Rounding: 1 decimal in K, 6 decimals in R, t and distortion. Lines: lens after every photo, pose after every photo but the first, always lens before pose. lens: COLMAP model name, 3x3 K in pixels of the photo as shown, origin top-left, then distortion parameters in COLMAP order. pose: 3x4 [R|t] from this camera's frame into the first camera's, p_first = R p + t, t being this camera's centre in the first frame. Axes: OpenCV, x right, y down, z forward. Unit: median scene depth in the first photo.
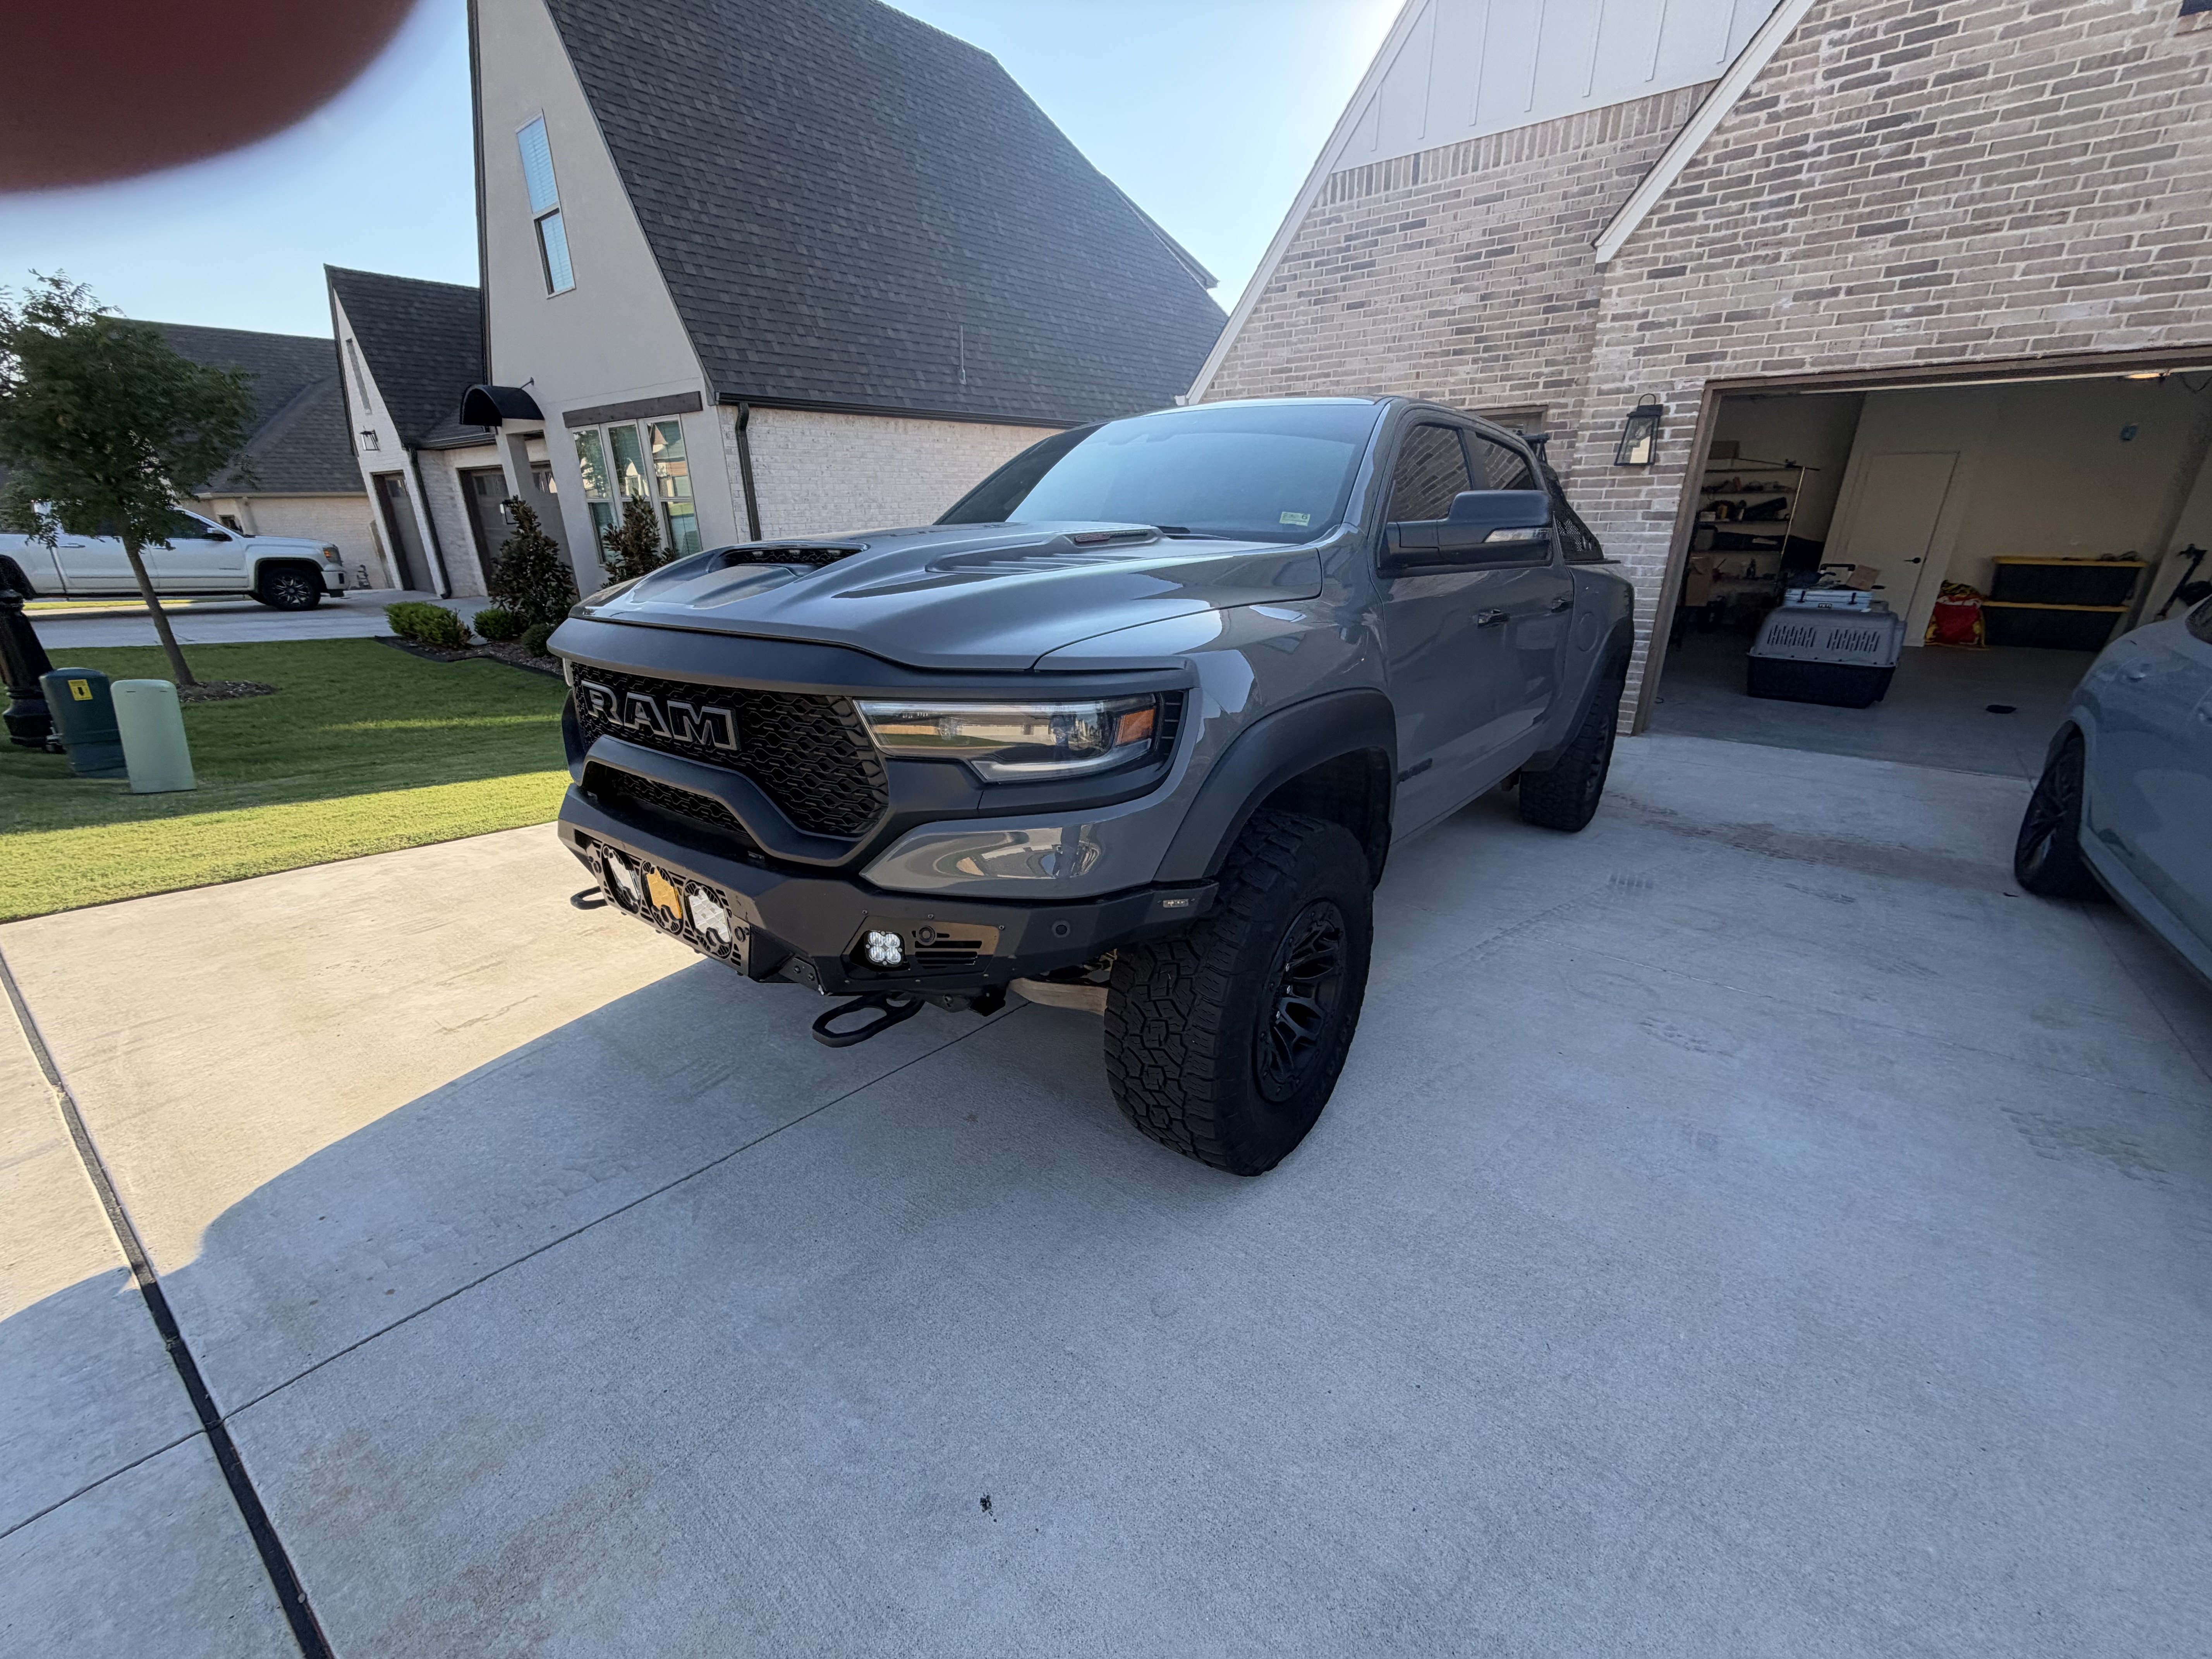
lens RADIAL K [[874.9, 0, 1103.8], [0, 874.9, 833.8], [0, 0, 1]] dist [-0.001704, 0.000491]
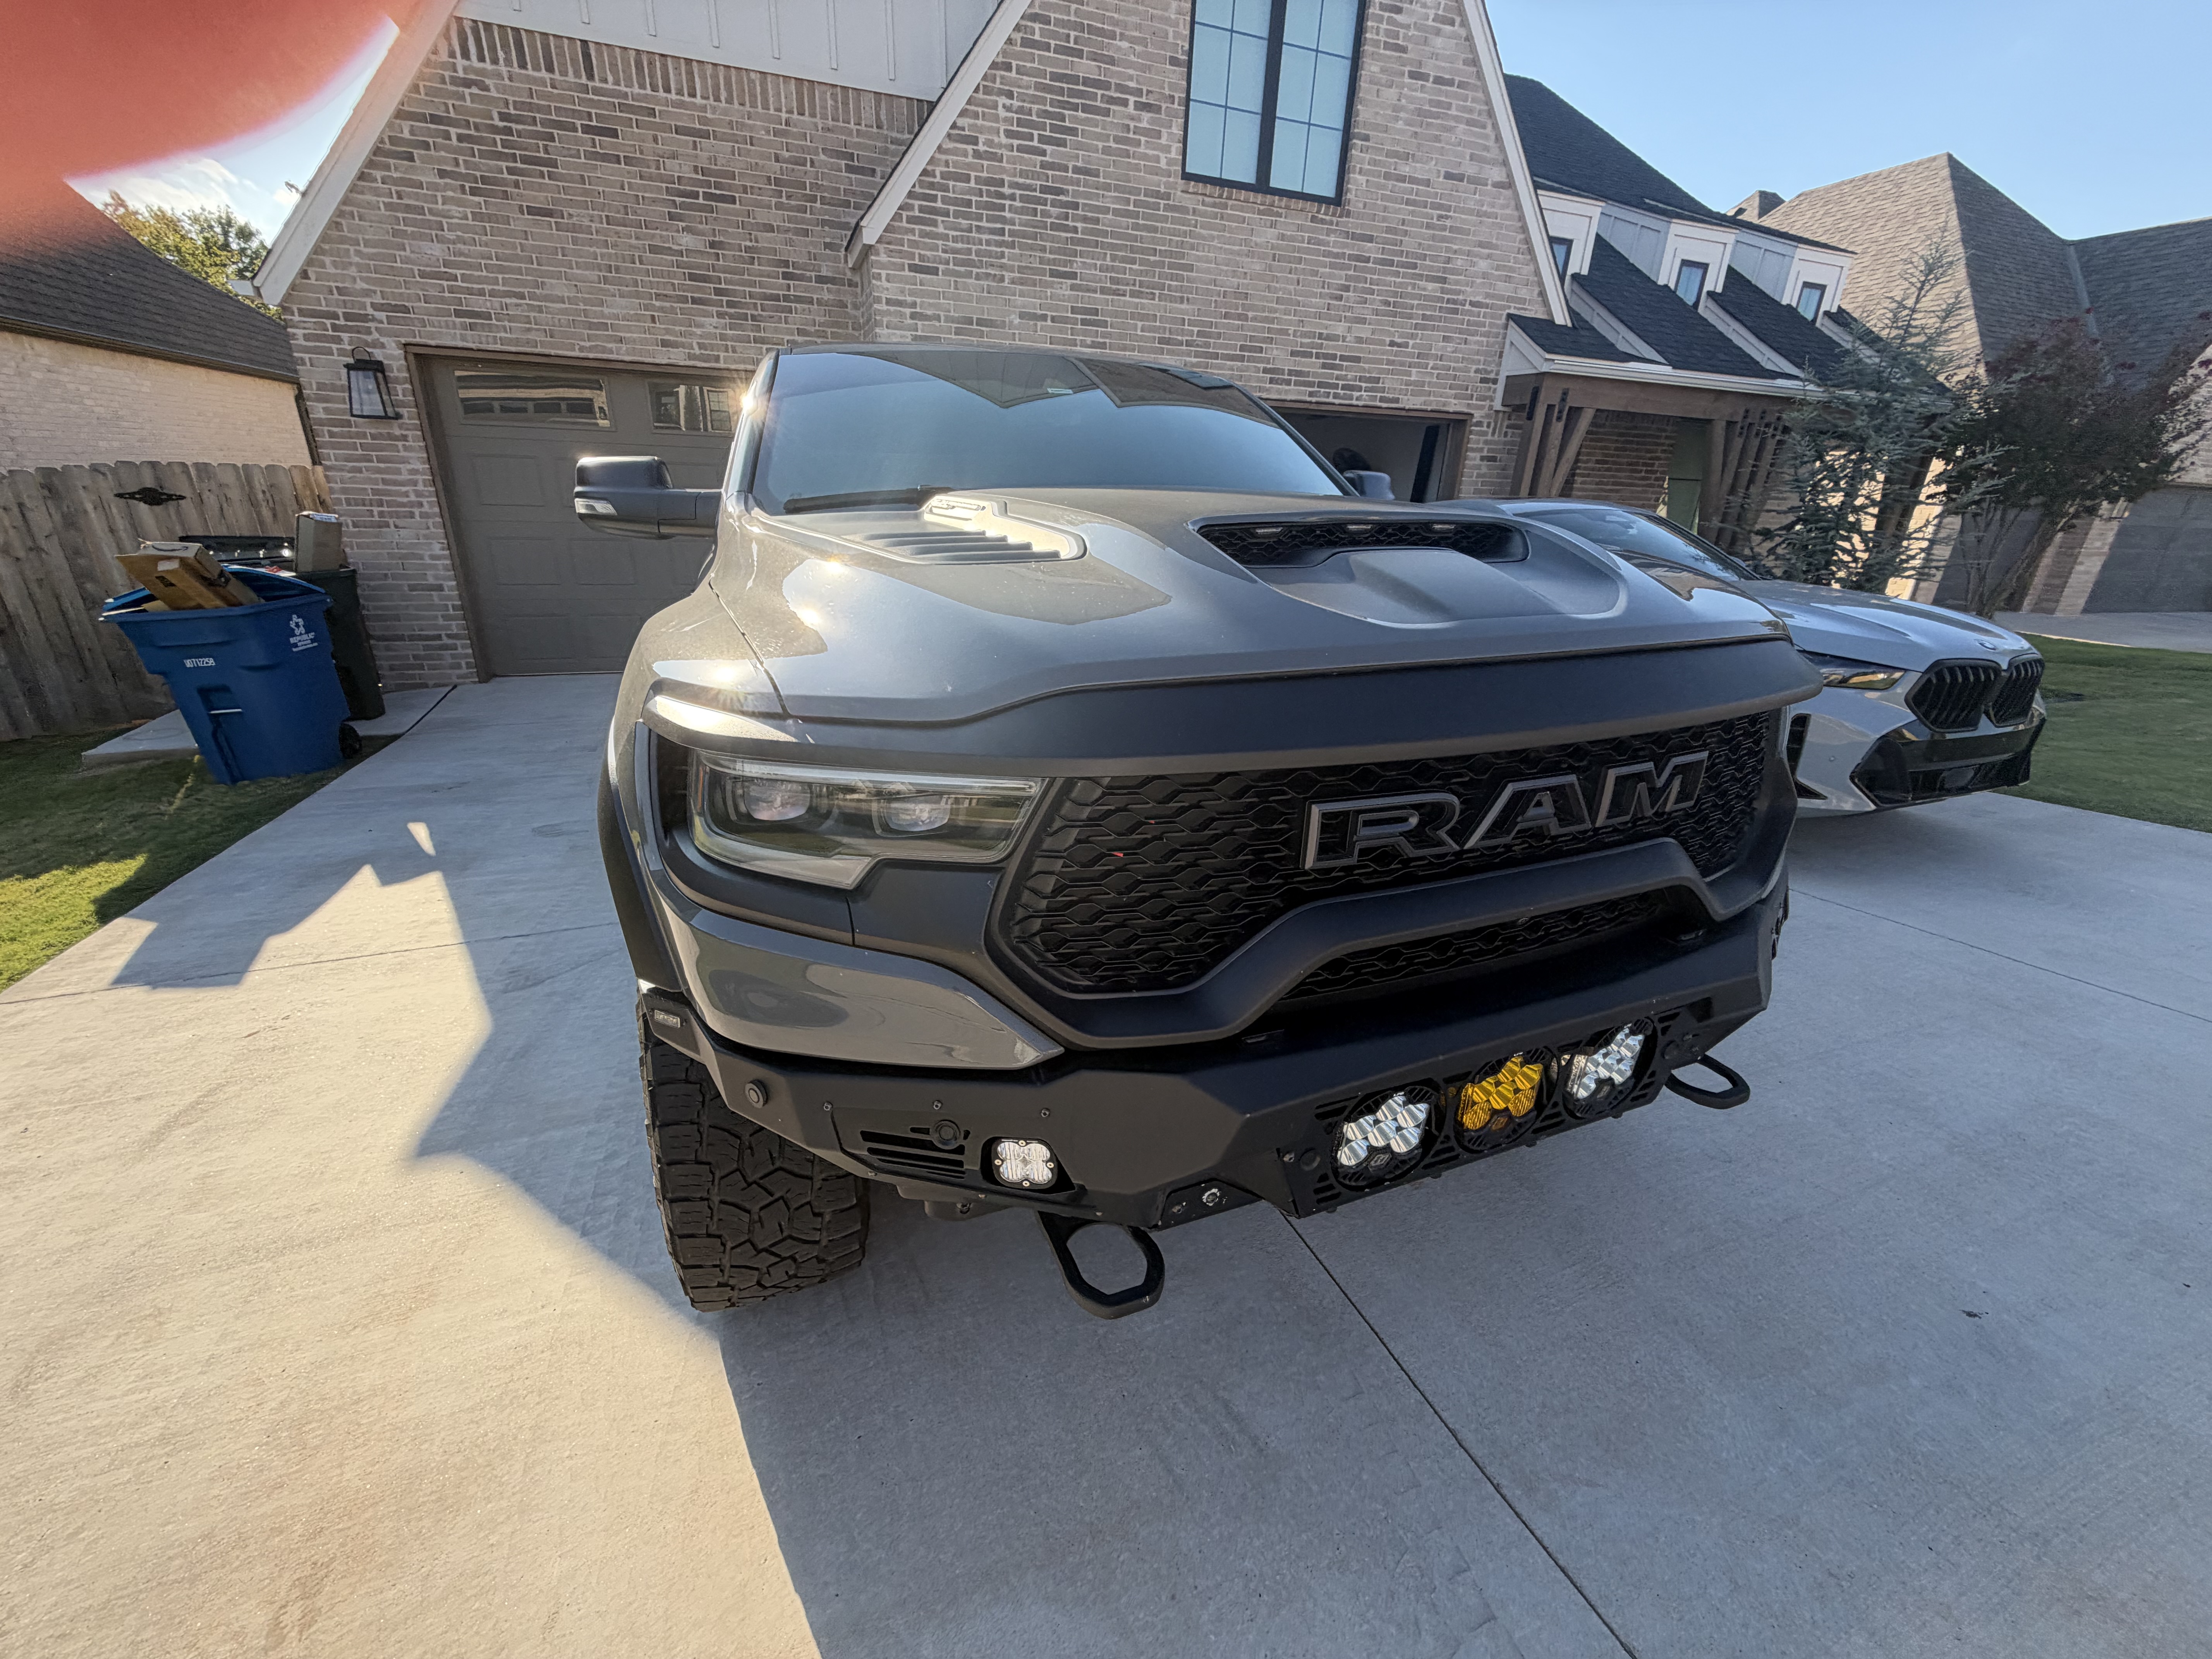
lens RADIAL K [[876.6, 0, 1101.1], [0, 876.6, 833.8], [0, 0, 1]] dist [0.001330, -0.000286]
pose [[0.508798, -0.292295, 0.809746, -0.355066], [0.269635, 0.947377, 0.172552, -0.093687], [-0.817570, 0.130542, 0.560837, 0.284439]]
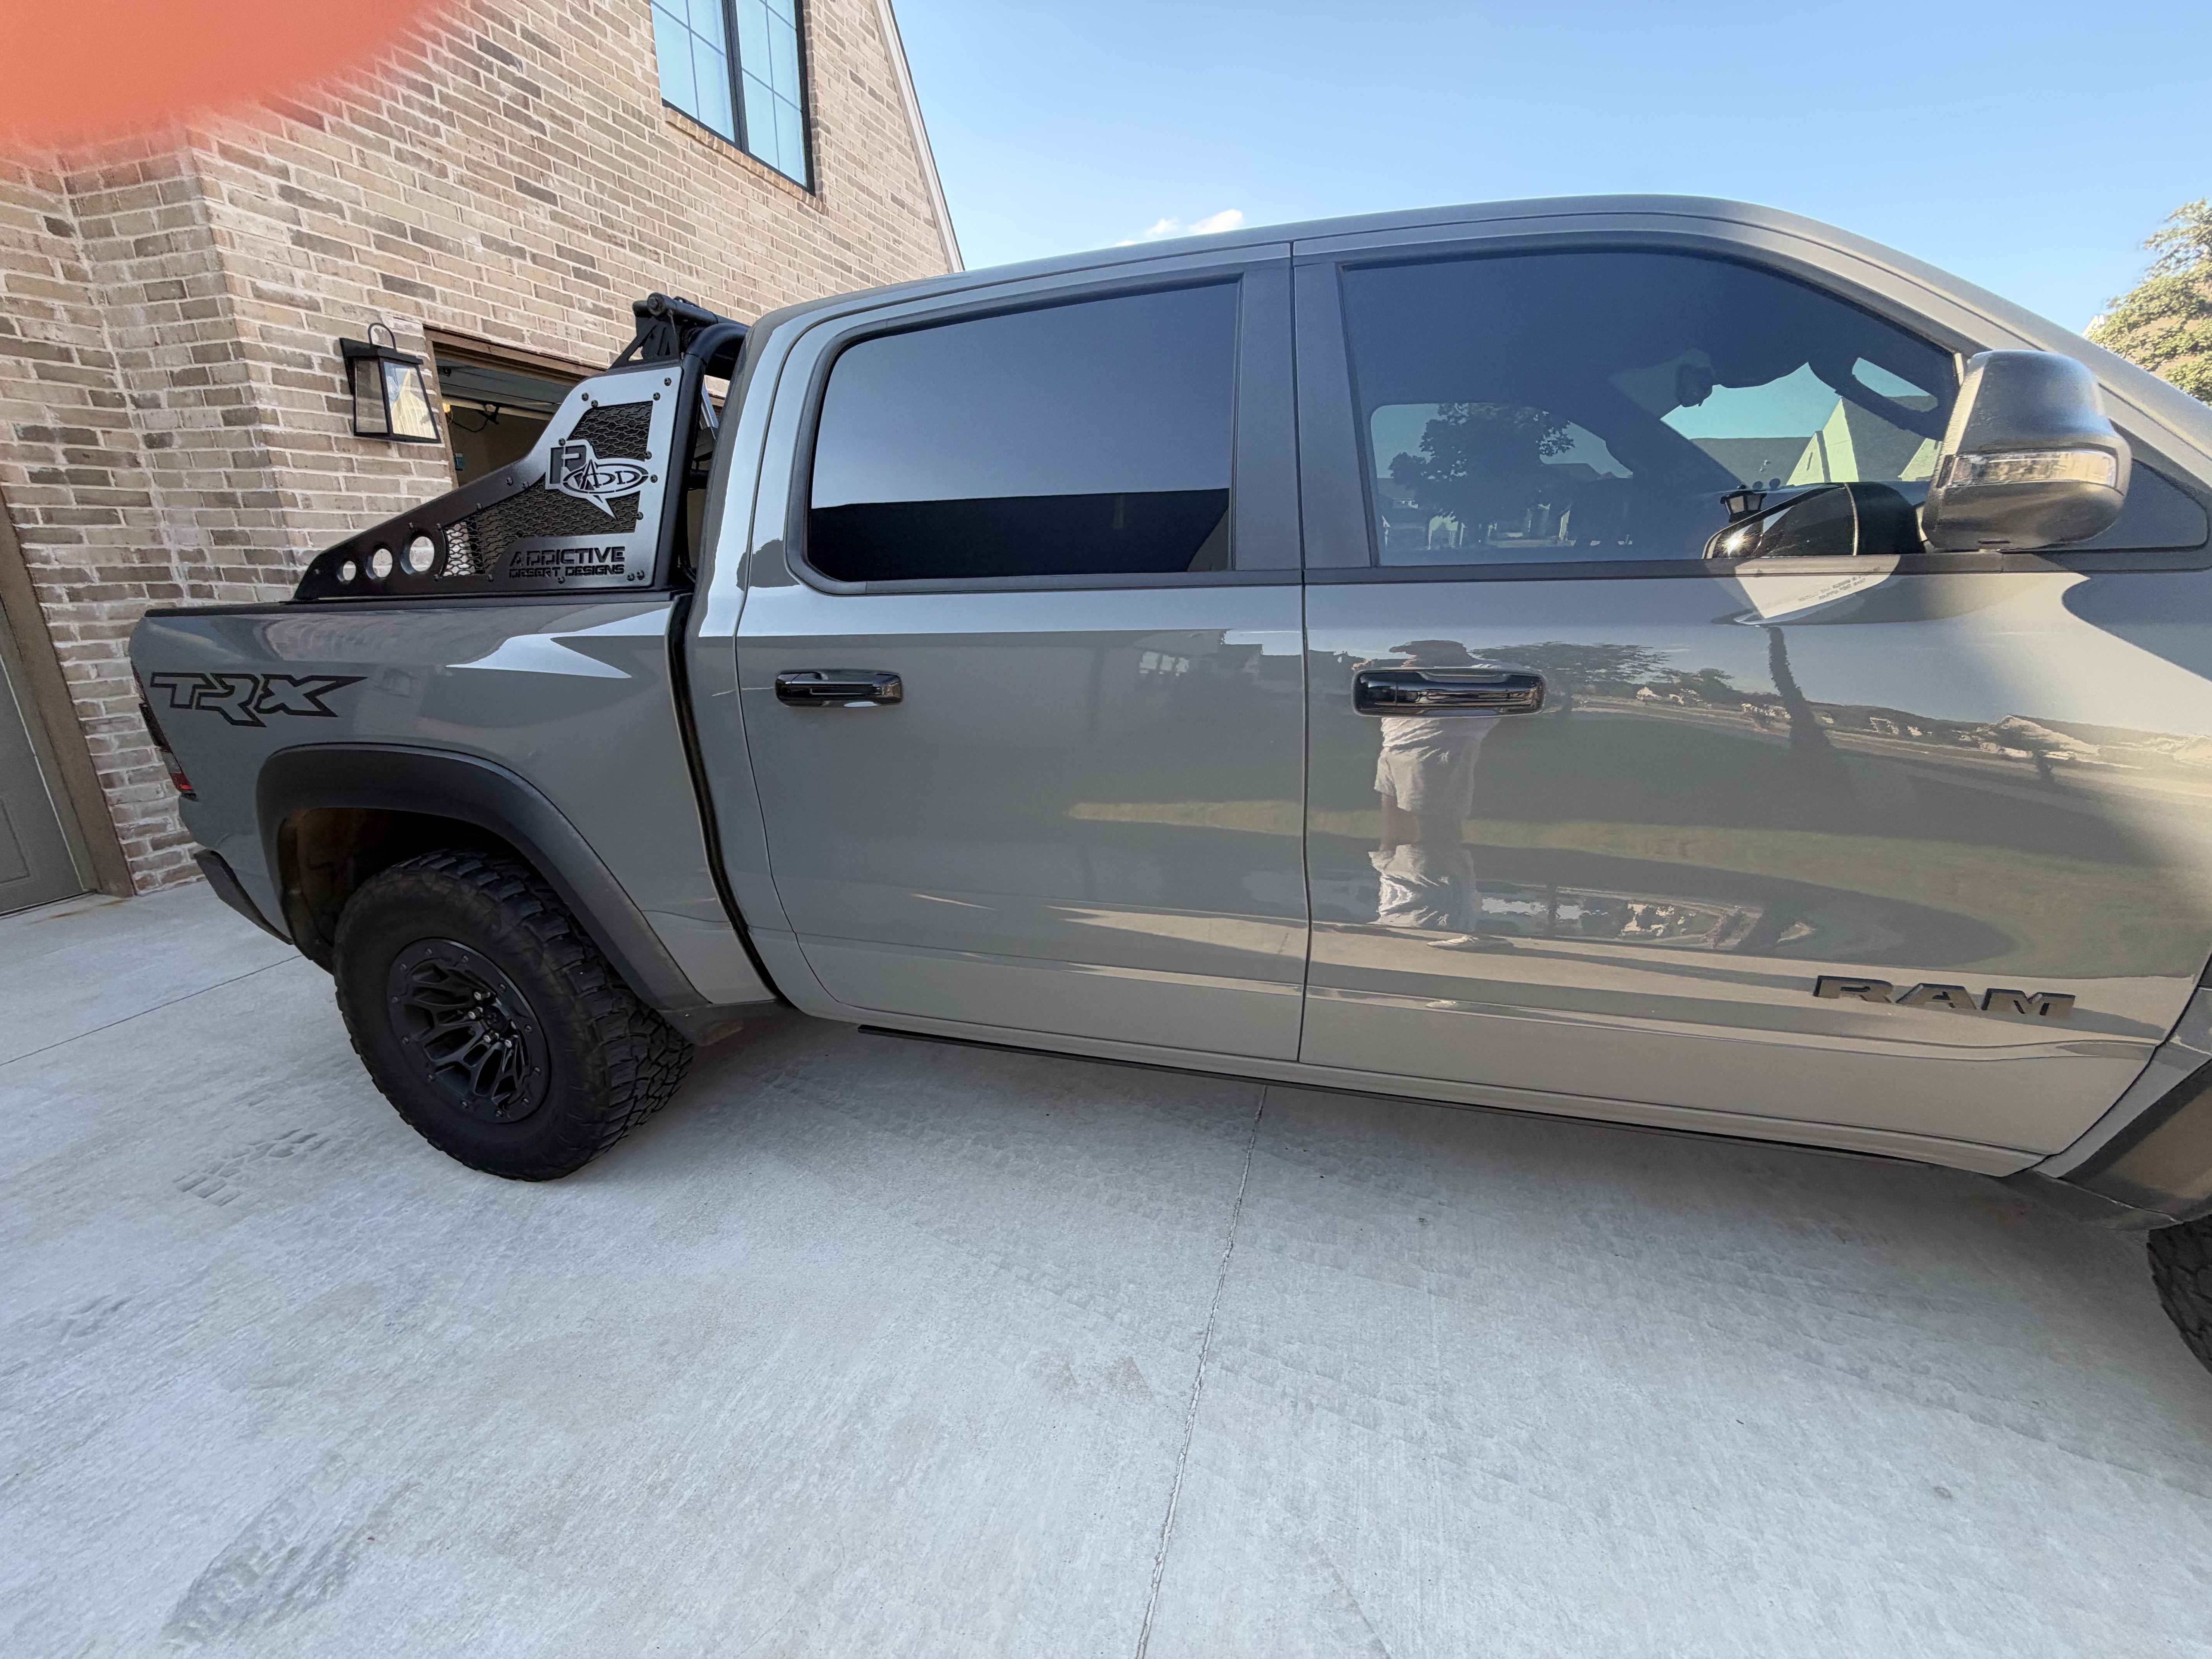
lens RADIAL K [[877.3, 0, 1104.0], [0, 877.3, 832.8], [0, 0, 1]] dist [-0.000822, 0.000171]
pose [[-0.352650, -0.277387, 0.893697, -0.213294], [0.324789, 0.859398, 0.394902, -0.279124], [-0.877582, 0.429525, -0.212975, 0.856163]]
